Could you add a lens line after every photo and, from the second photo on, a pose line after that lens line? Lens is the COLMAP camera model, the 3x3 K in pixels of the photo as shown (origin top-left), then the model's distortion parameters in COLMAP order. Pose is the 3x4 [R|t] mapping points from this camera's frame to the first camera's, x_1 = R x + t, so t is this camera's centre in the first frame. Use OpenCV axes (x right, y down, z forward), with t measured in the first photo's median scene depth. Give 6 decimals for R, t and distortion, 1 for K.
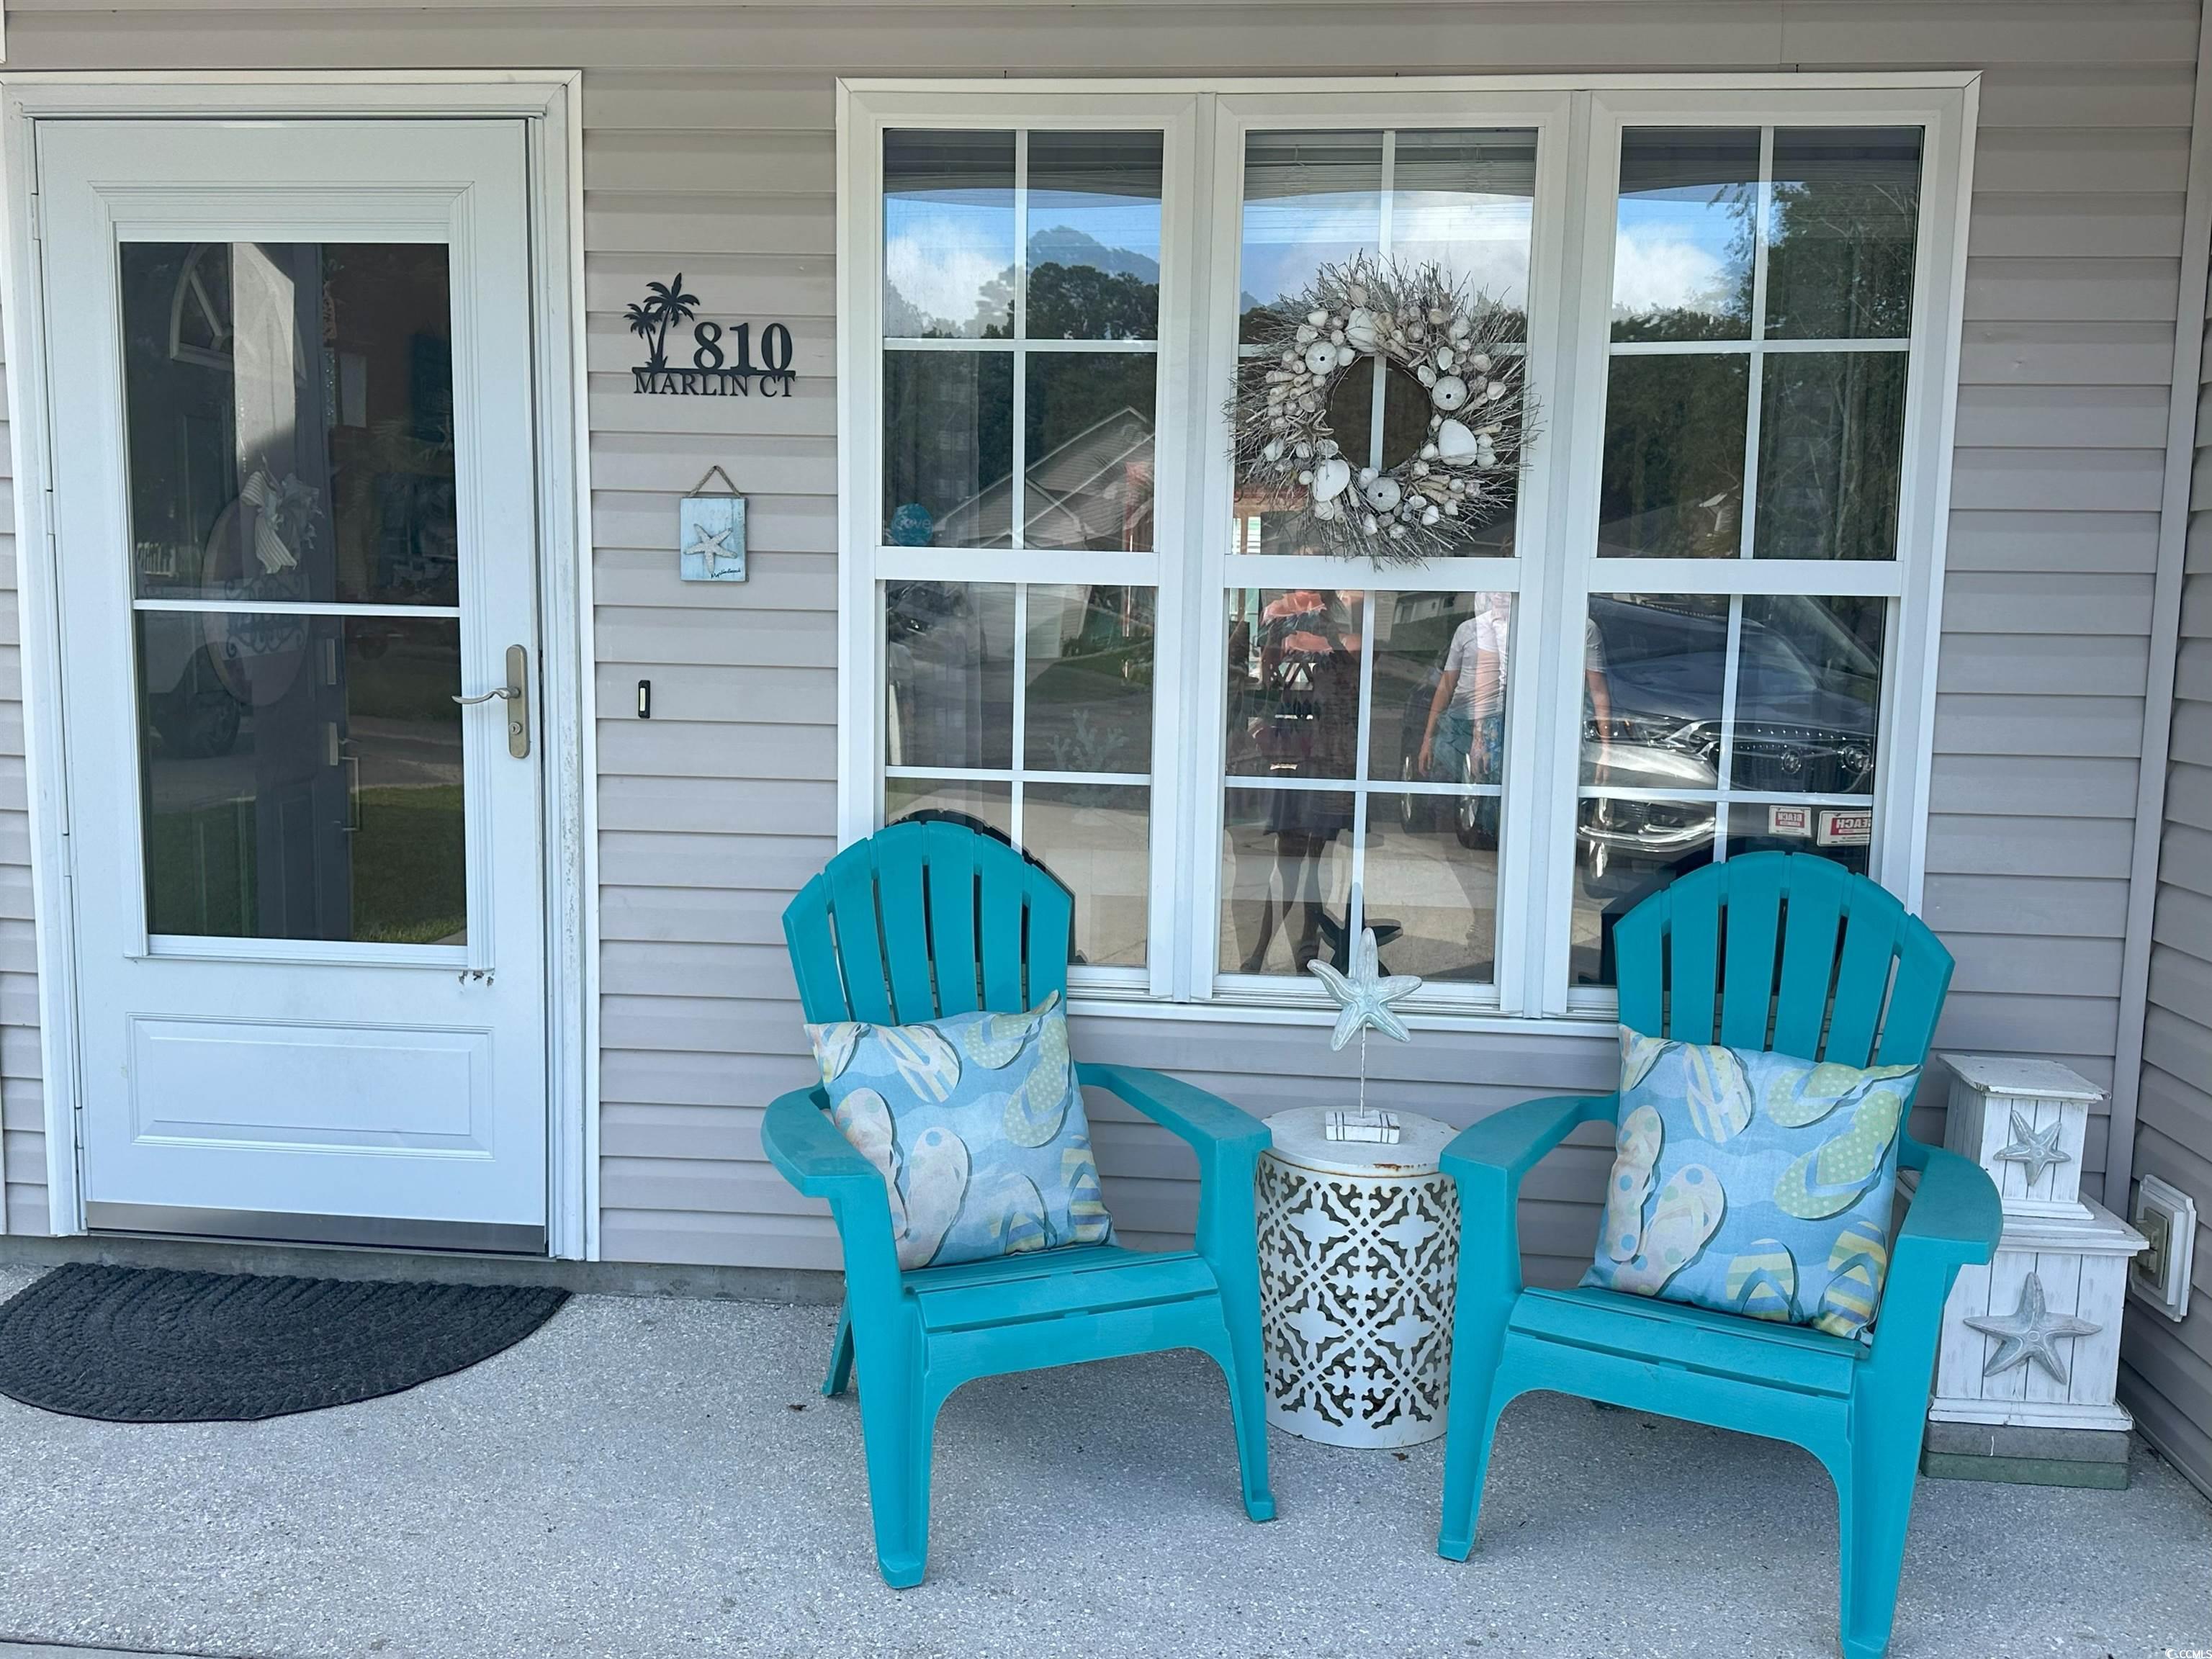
lens RADIAL K [[1622.3, 0, 1122.2], [0, 1622.3, 828.5], [0, 0, 1]] dist [0.058127, -0.067168]
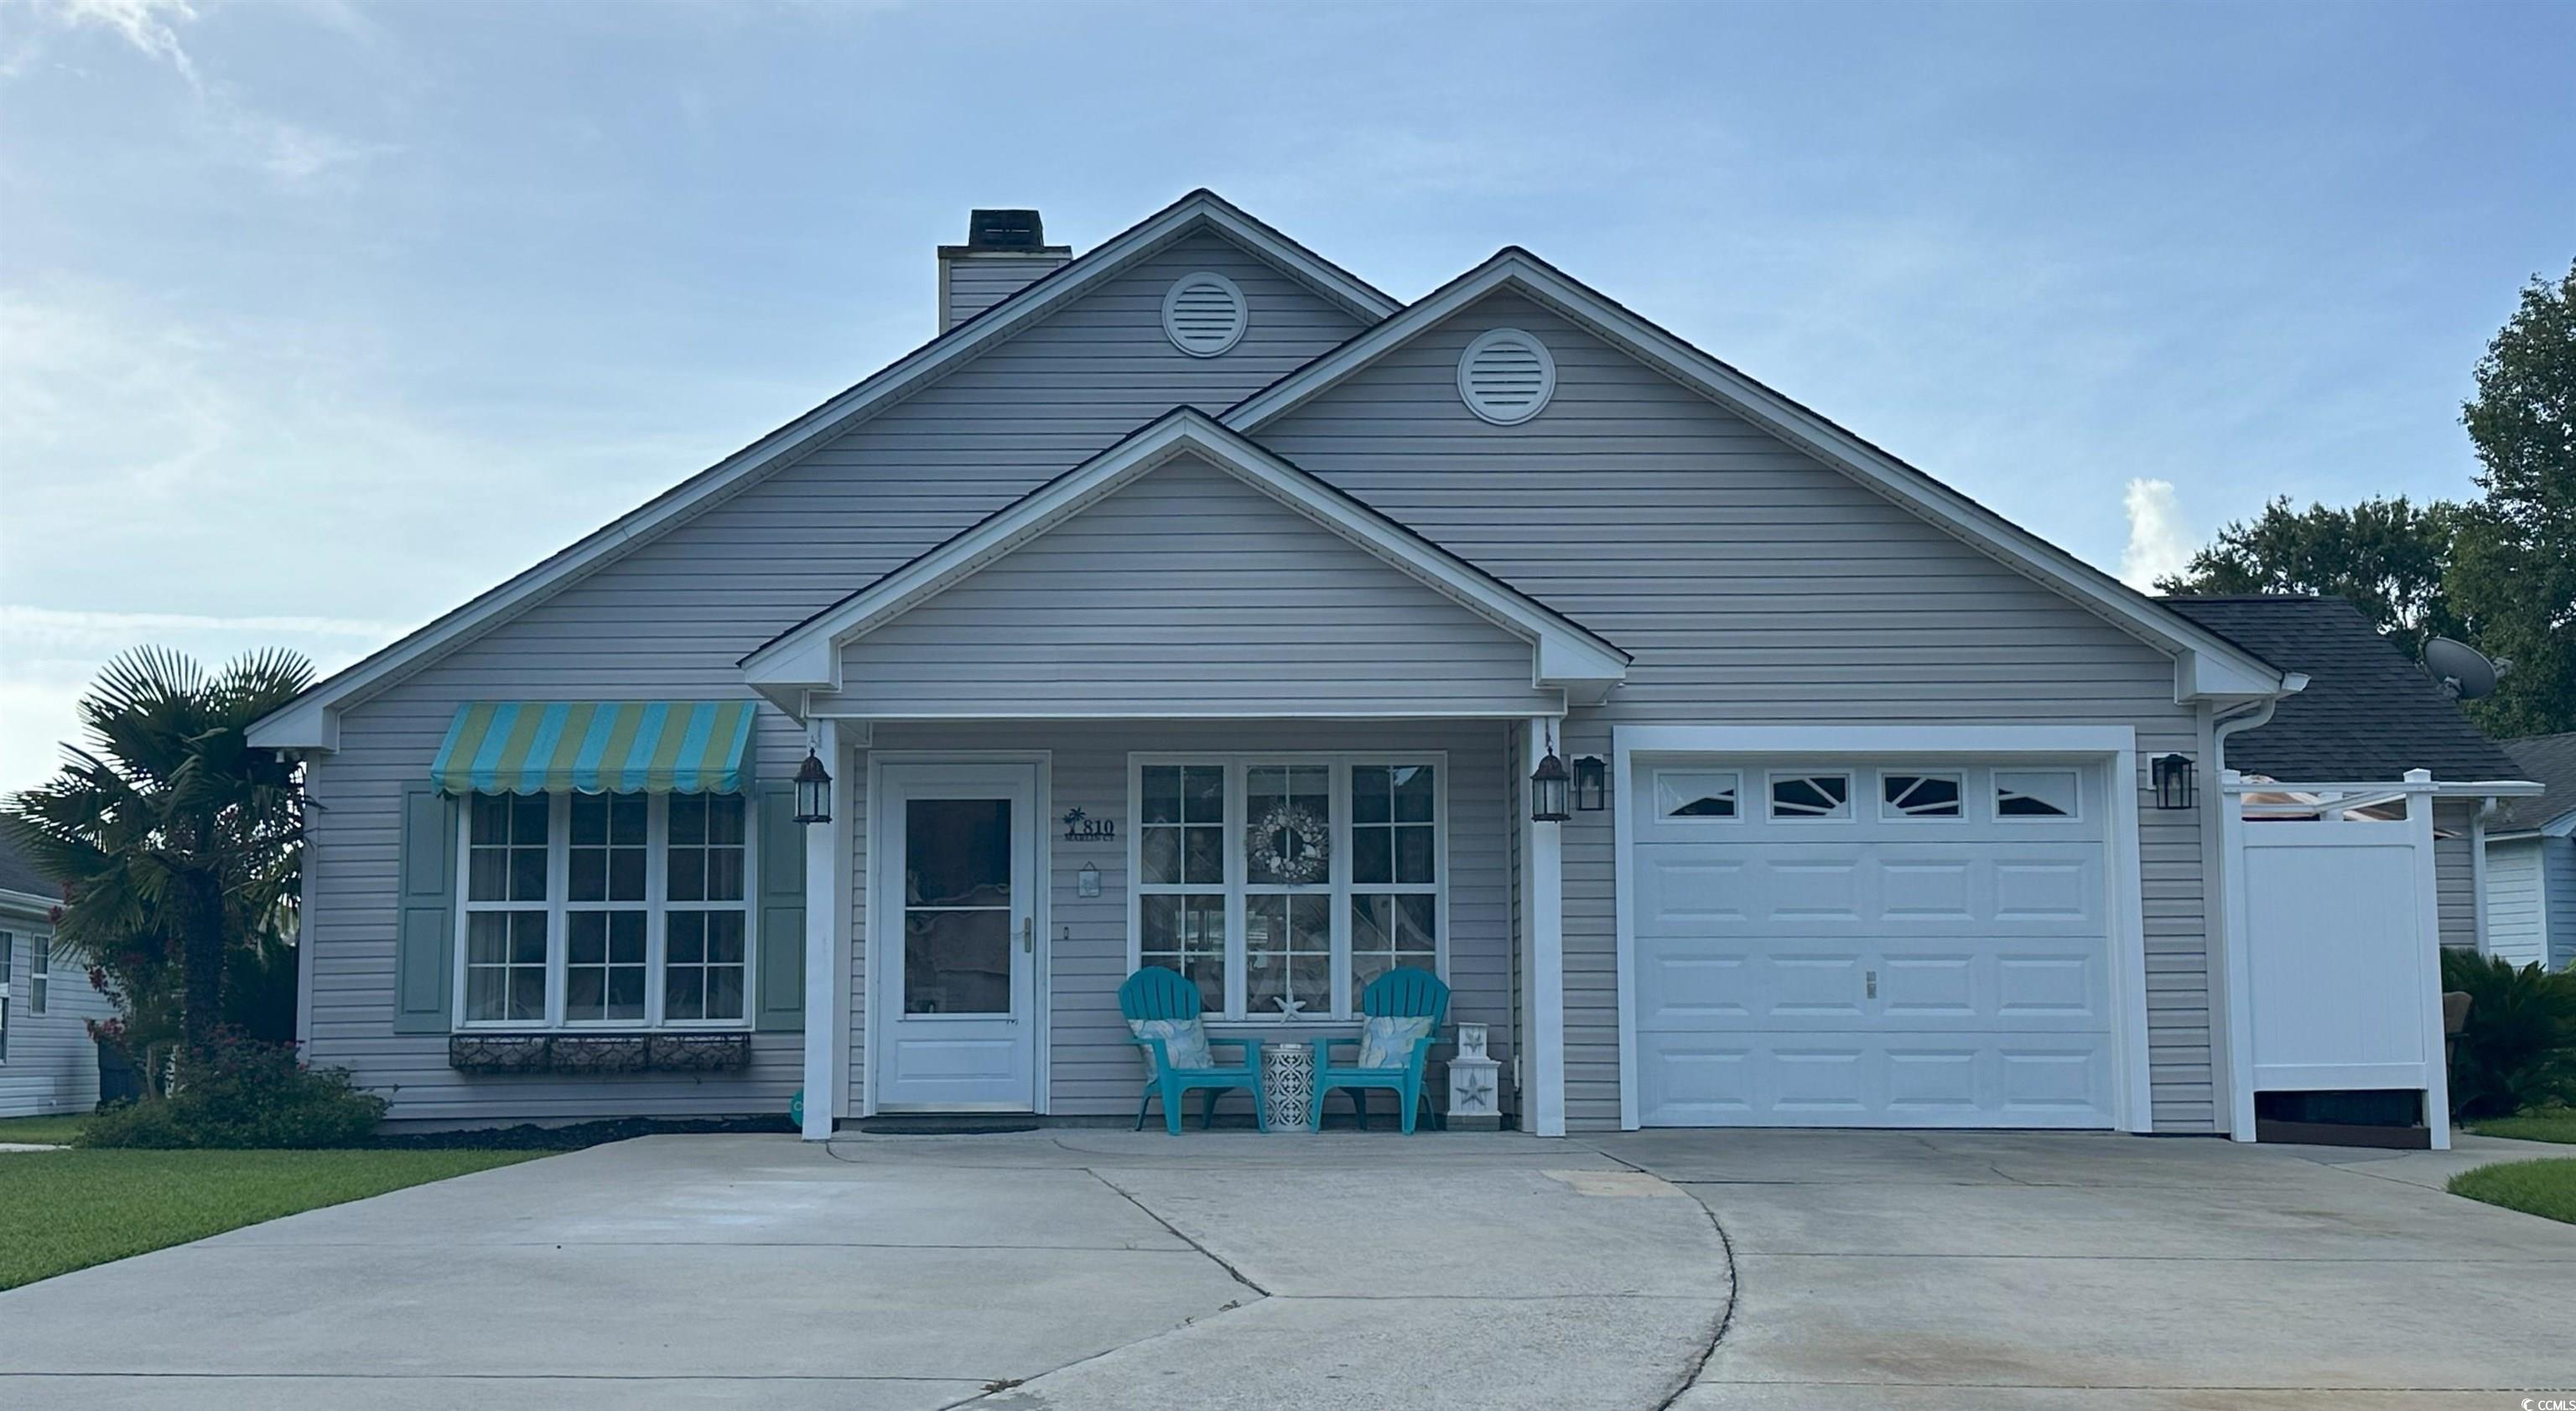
lens RADIAL K [[2796.1, 0, 1274.9], [0, 2796.1, 708.3], [0, 0, 1]] dist [0.089671, 0.000000]
pose [[0.995598, -0.014739, 0.092562, -0.406204], [0.037404, 0.967993, -0.248173, 0.918969], [-0.085942, 0.250542, 0.964283, -4.689266]]
